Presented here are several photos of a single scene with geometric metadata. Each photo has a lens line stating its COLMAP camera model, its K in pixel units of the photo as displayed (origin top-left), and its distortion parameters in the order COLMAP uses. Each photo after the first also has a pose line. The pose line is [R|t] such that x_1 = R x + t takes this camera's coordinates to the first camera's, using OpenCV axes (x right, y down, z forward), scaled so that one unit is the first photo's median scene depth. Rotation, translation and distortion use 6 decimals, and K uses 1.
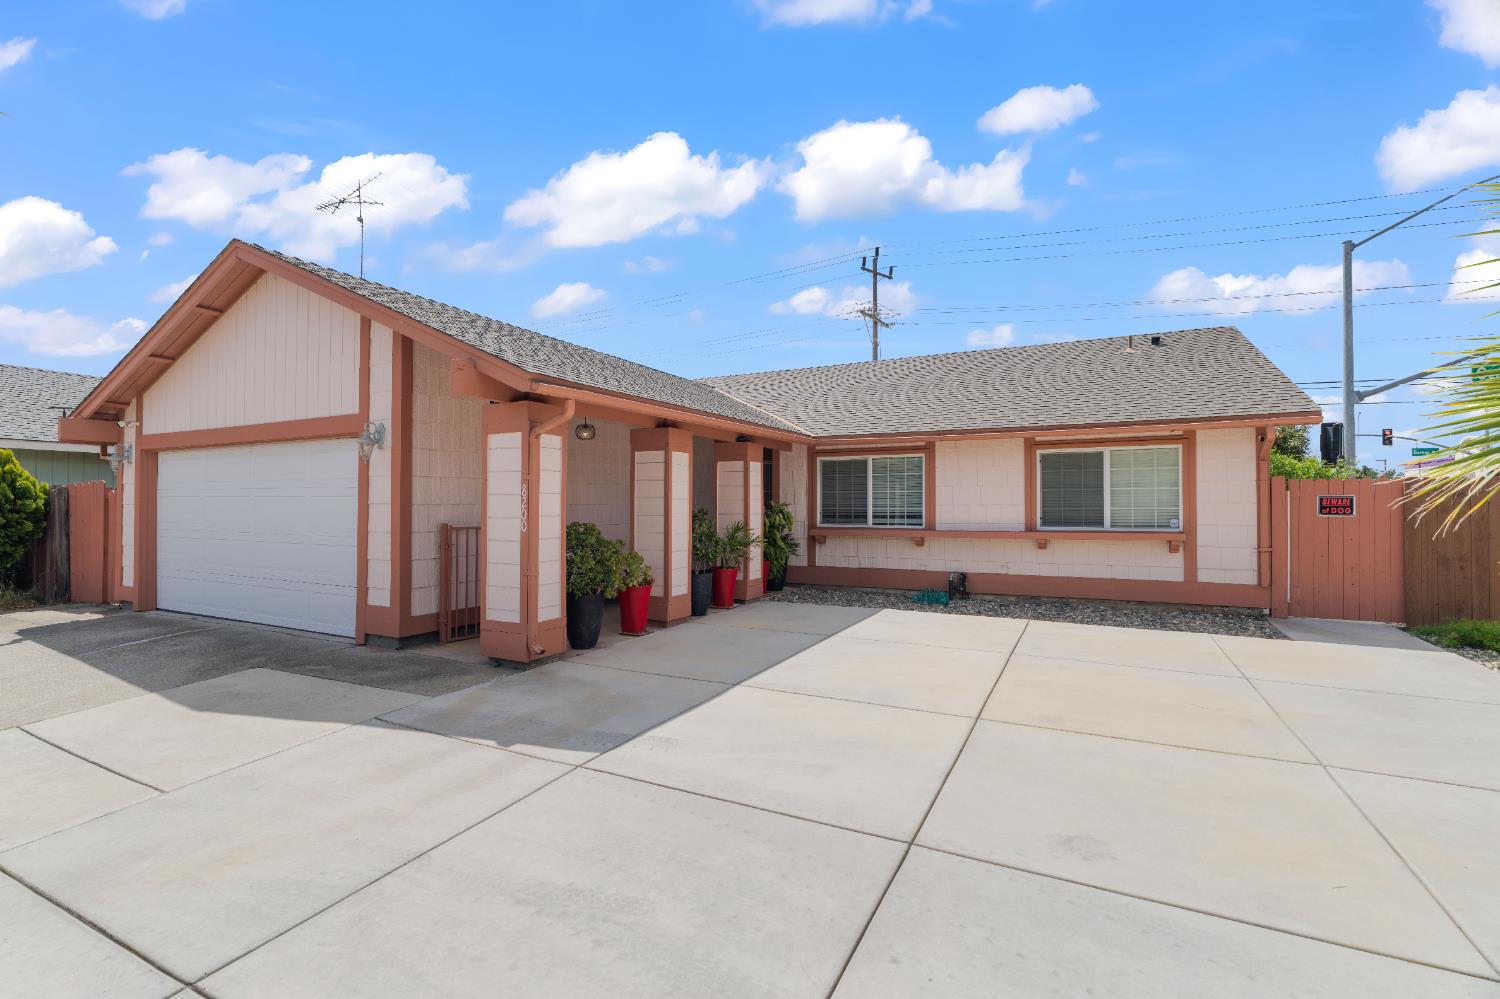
lens RADIAL K [[678.2, 0, 742.6], [0, 678.2, 499.5], [0, 0, 1]] dist [-0.002789, 0.000155]
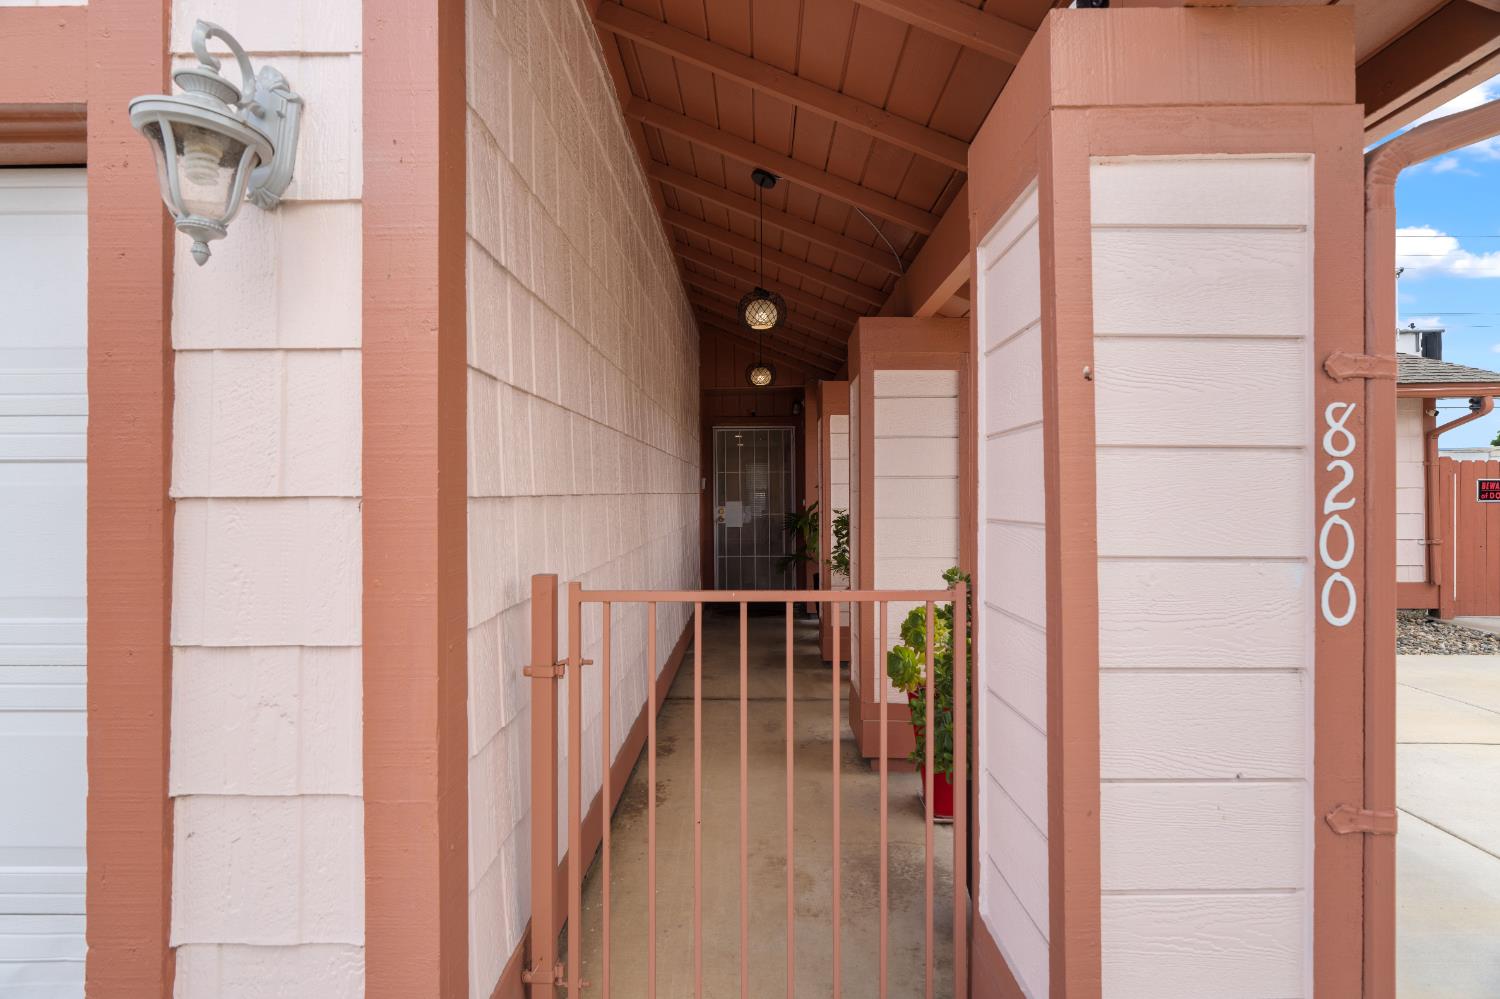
lens RADIAL K [[678.2, 0, 742.6], [0, 678.2, 499.5], [0, 0, 1]] dist [-0.002789, 0.000155]
pose [[0.898049, -0.010244, 0.439777, -0.409995], [-0.000054, 0.999726, 0.023398, 0.000573], [-0.439896, -0.021036, 0.897802, 0.632108]]
